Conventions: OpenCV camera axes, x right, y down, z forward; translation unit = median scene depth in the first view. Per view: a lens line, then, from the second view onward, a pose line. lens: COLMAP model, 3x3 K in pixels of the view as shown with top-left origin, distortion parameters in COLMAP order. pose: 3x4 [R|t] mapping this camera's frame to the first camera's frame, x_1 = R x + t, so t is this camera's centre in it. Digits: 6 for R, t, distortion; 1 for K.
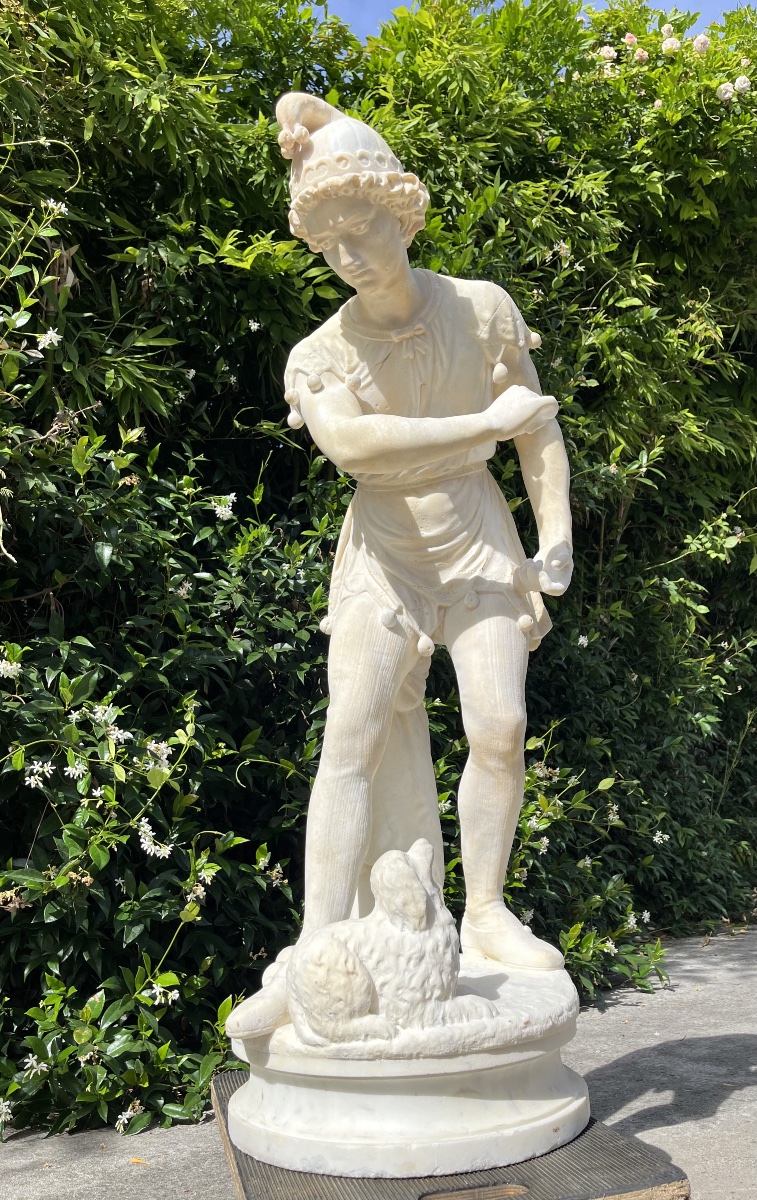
lens RADIAL K [[935.0, 0, 390.5], [0, 935.0, 600.1], [0, 0, 1]] dist [0.015016, 0.002556]
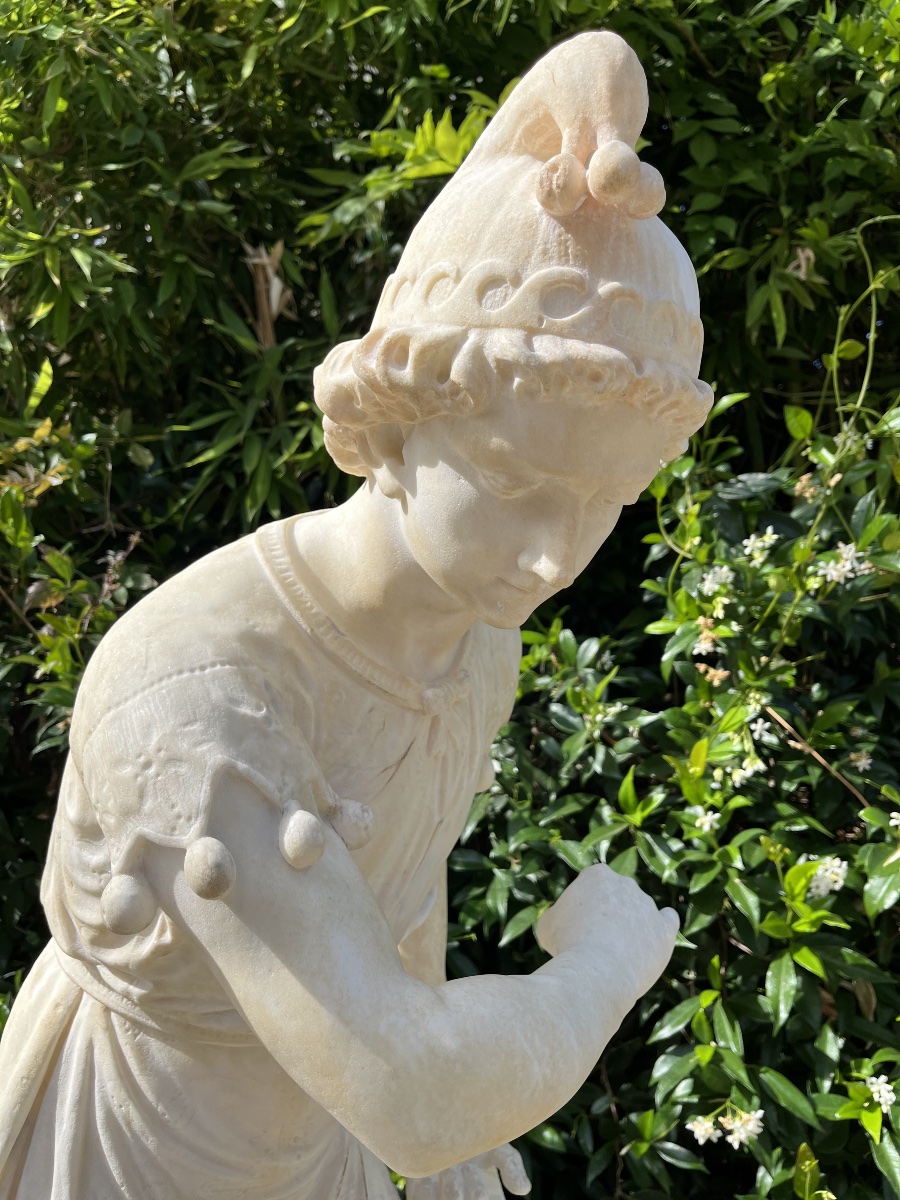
lens RADIAL K [[933.2, 0, 448.3], [0, 933.2, 591.7], [0, 0, 1]] dist [0.057763, -0.094530]
pose [[0.756890, -0.122913, -0.641880, 0.308396], [0.175538, 0.984299, 0.018507, -0.234736], [0.629526, -0.126682, 0.766582, 1.024585]]
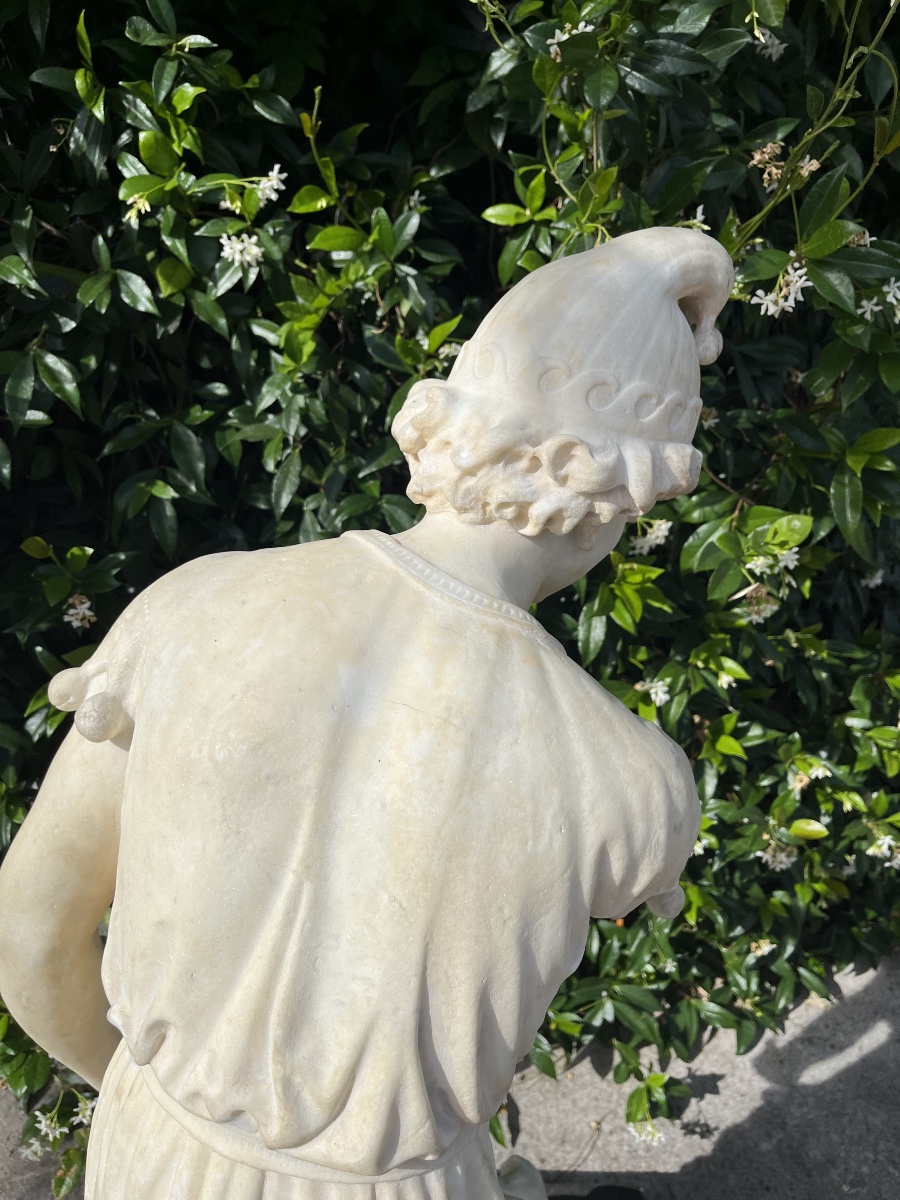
lens RADIAL K [[933.2, 0, 452.7], [0, 933.2, 605.6], [0, 0, 1]] dist [0.057763, -0.094530]
pose [[0.916137, 0.240959, -0.320363, 0.120927], [0.077872, 0.676977, 0.731873, -0.490766], [0.393229, -0.695443, 0.601439, 1.223048]]
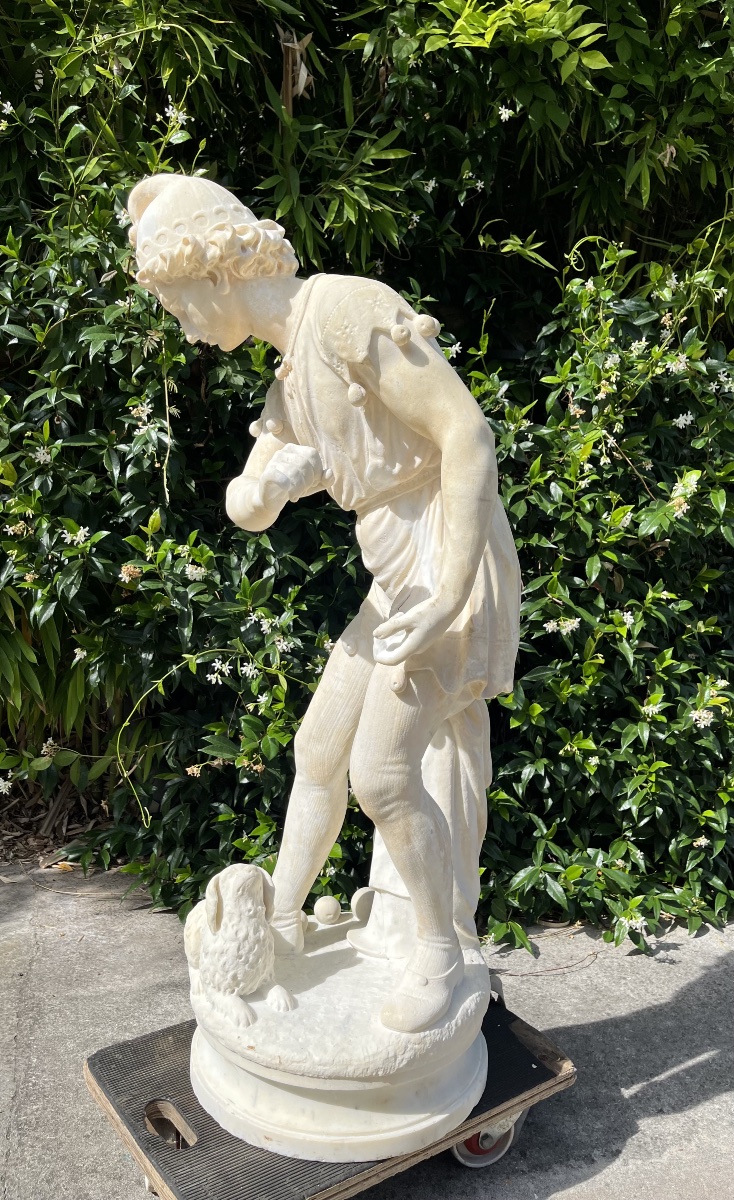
lens RADIAL K [[938.9, 0, 373.1], [0, 938.9, 609.4], [0, 0, 1]] dist [0.032895, -0.033980]
pose [[0.903242, 0.139200, -0.405928, 0.297058], [0.010816, 0.938243, 0.345808, -0.342964], [0.428995, -0.316739, 0.845955, 0.207212]]
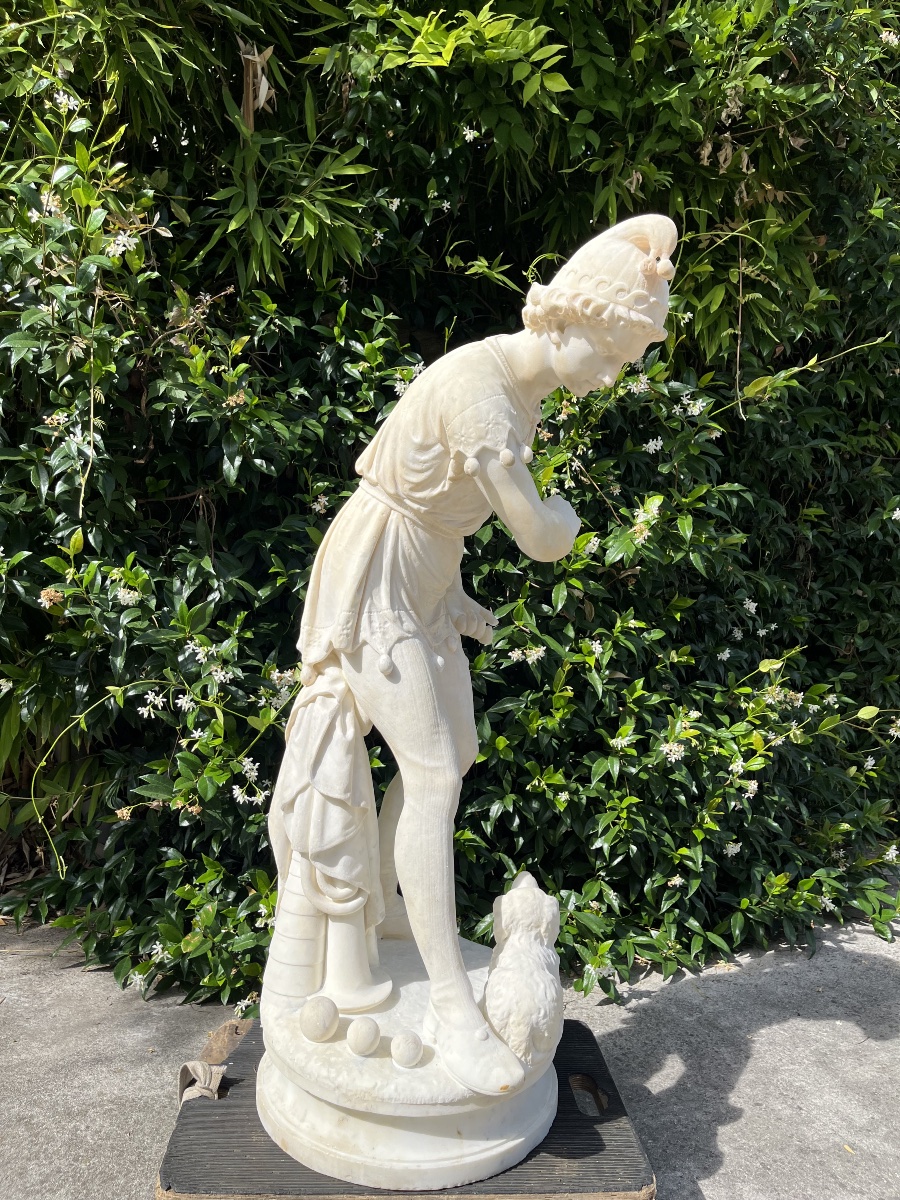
lens RADIAL K [[933.2, 0, 451.6], [0, 933.2, 595.9], [0, 0, 1]] dist [0.057763, -0.094530]
pose [[0.927424, 0.120916, -0.353927, 0.354502], [-0.011194, 0.954848, 0.296883, -0.302786], [0.373844, -0.271375, 0.886903, 0.317981]]
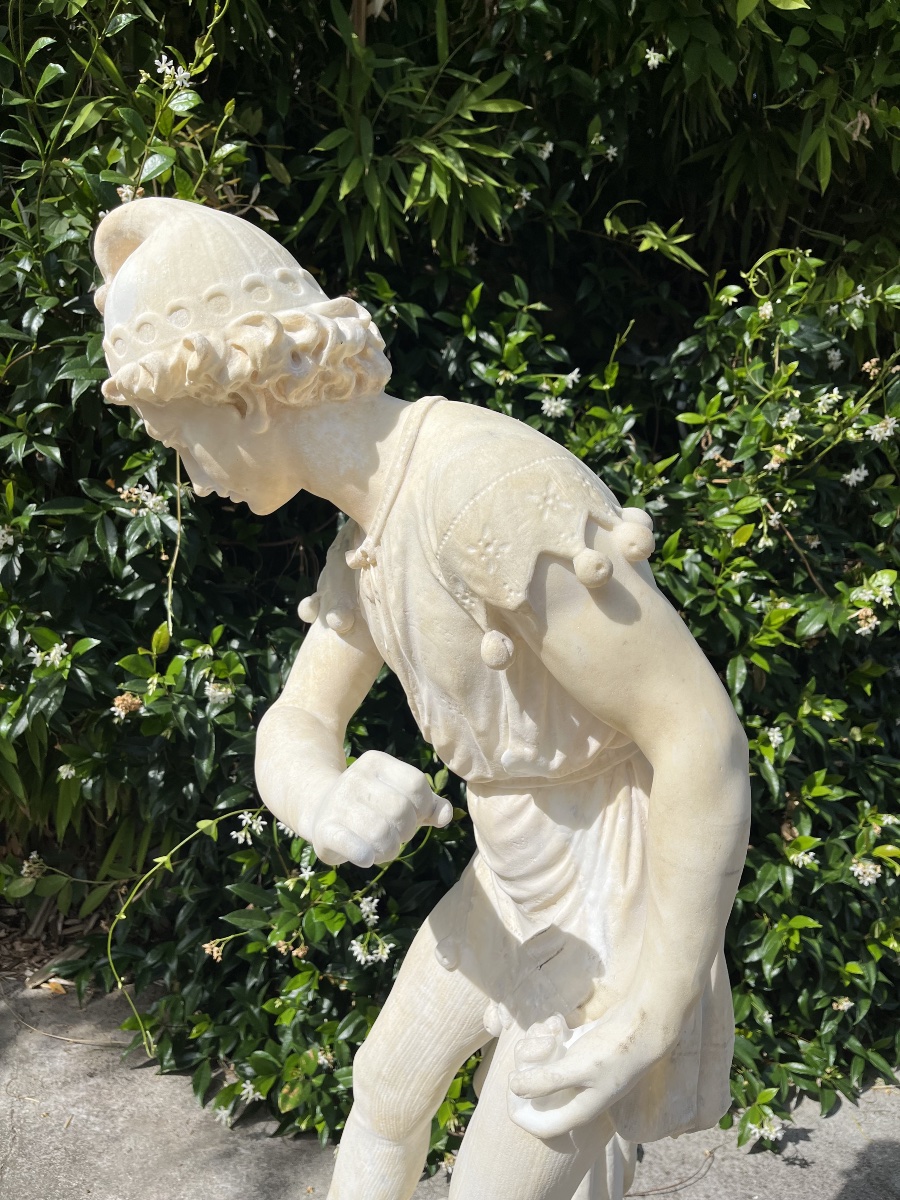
lens RADIAL K [[933.2, 0, 436.3], [0, 933.2, 605.9], [0, 0, 1]] dist [0.057763, -0.094530]
pose [[0.906050, 0.203239, -0.371170, 0.053904], [-0.031092, 0.906718, 0.420589, -0.443132], [0.422027, -0.369534, 0.827851, 0.590429]]
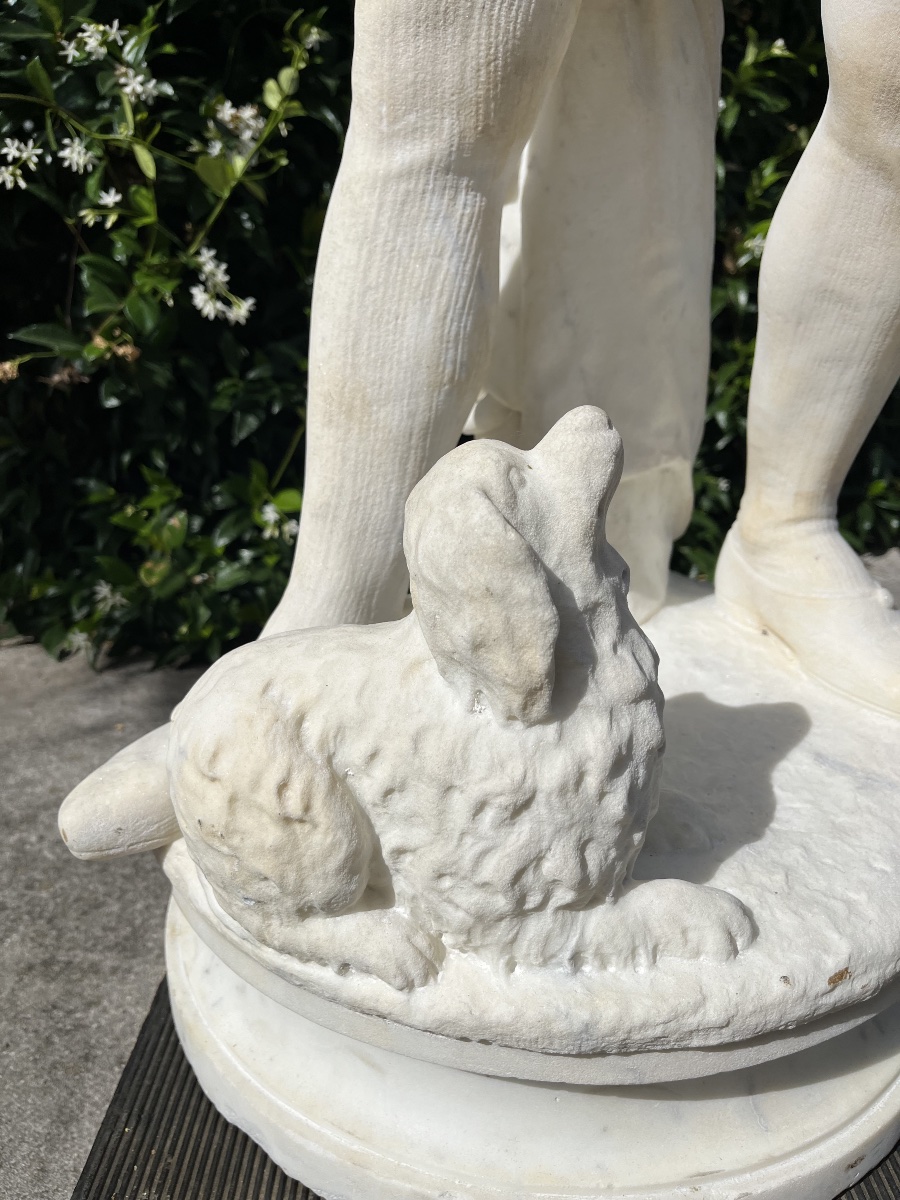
lens RADIAL K [[933.2, 0, 446.9], [0, 933.2, 614.6], [0, 0, 1]] dist [0.057763, -0.094530]
pose [[0.965994, 0.131436, -0.222666, 0.053098], [0.019106, 0.822524, 0.568410, 0.117353], [0.257857, -0.553335, 0.792042, 0.596307]]
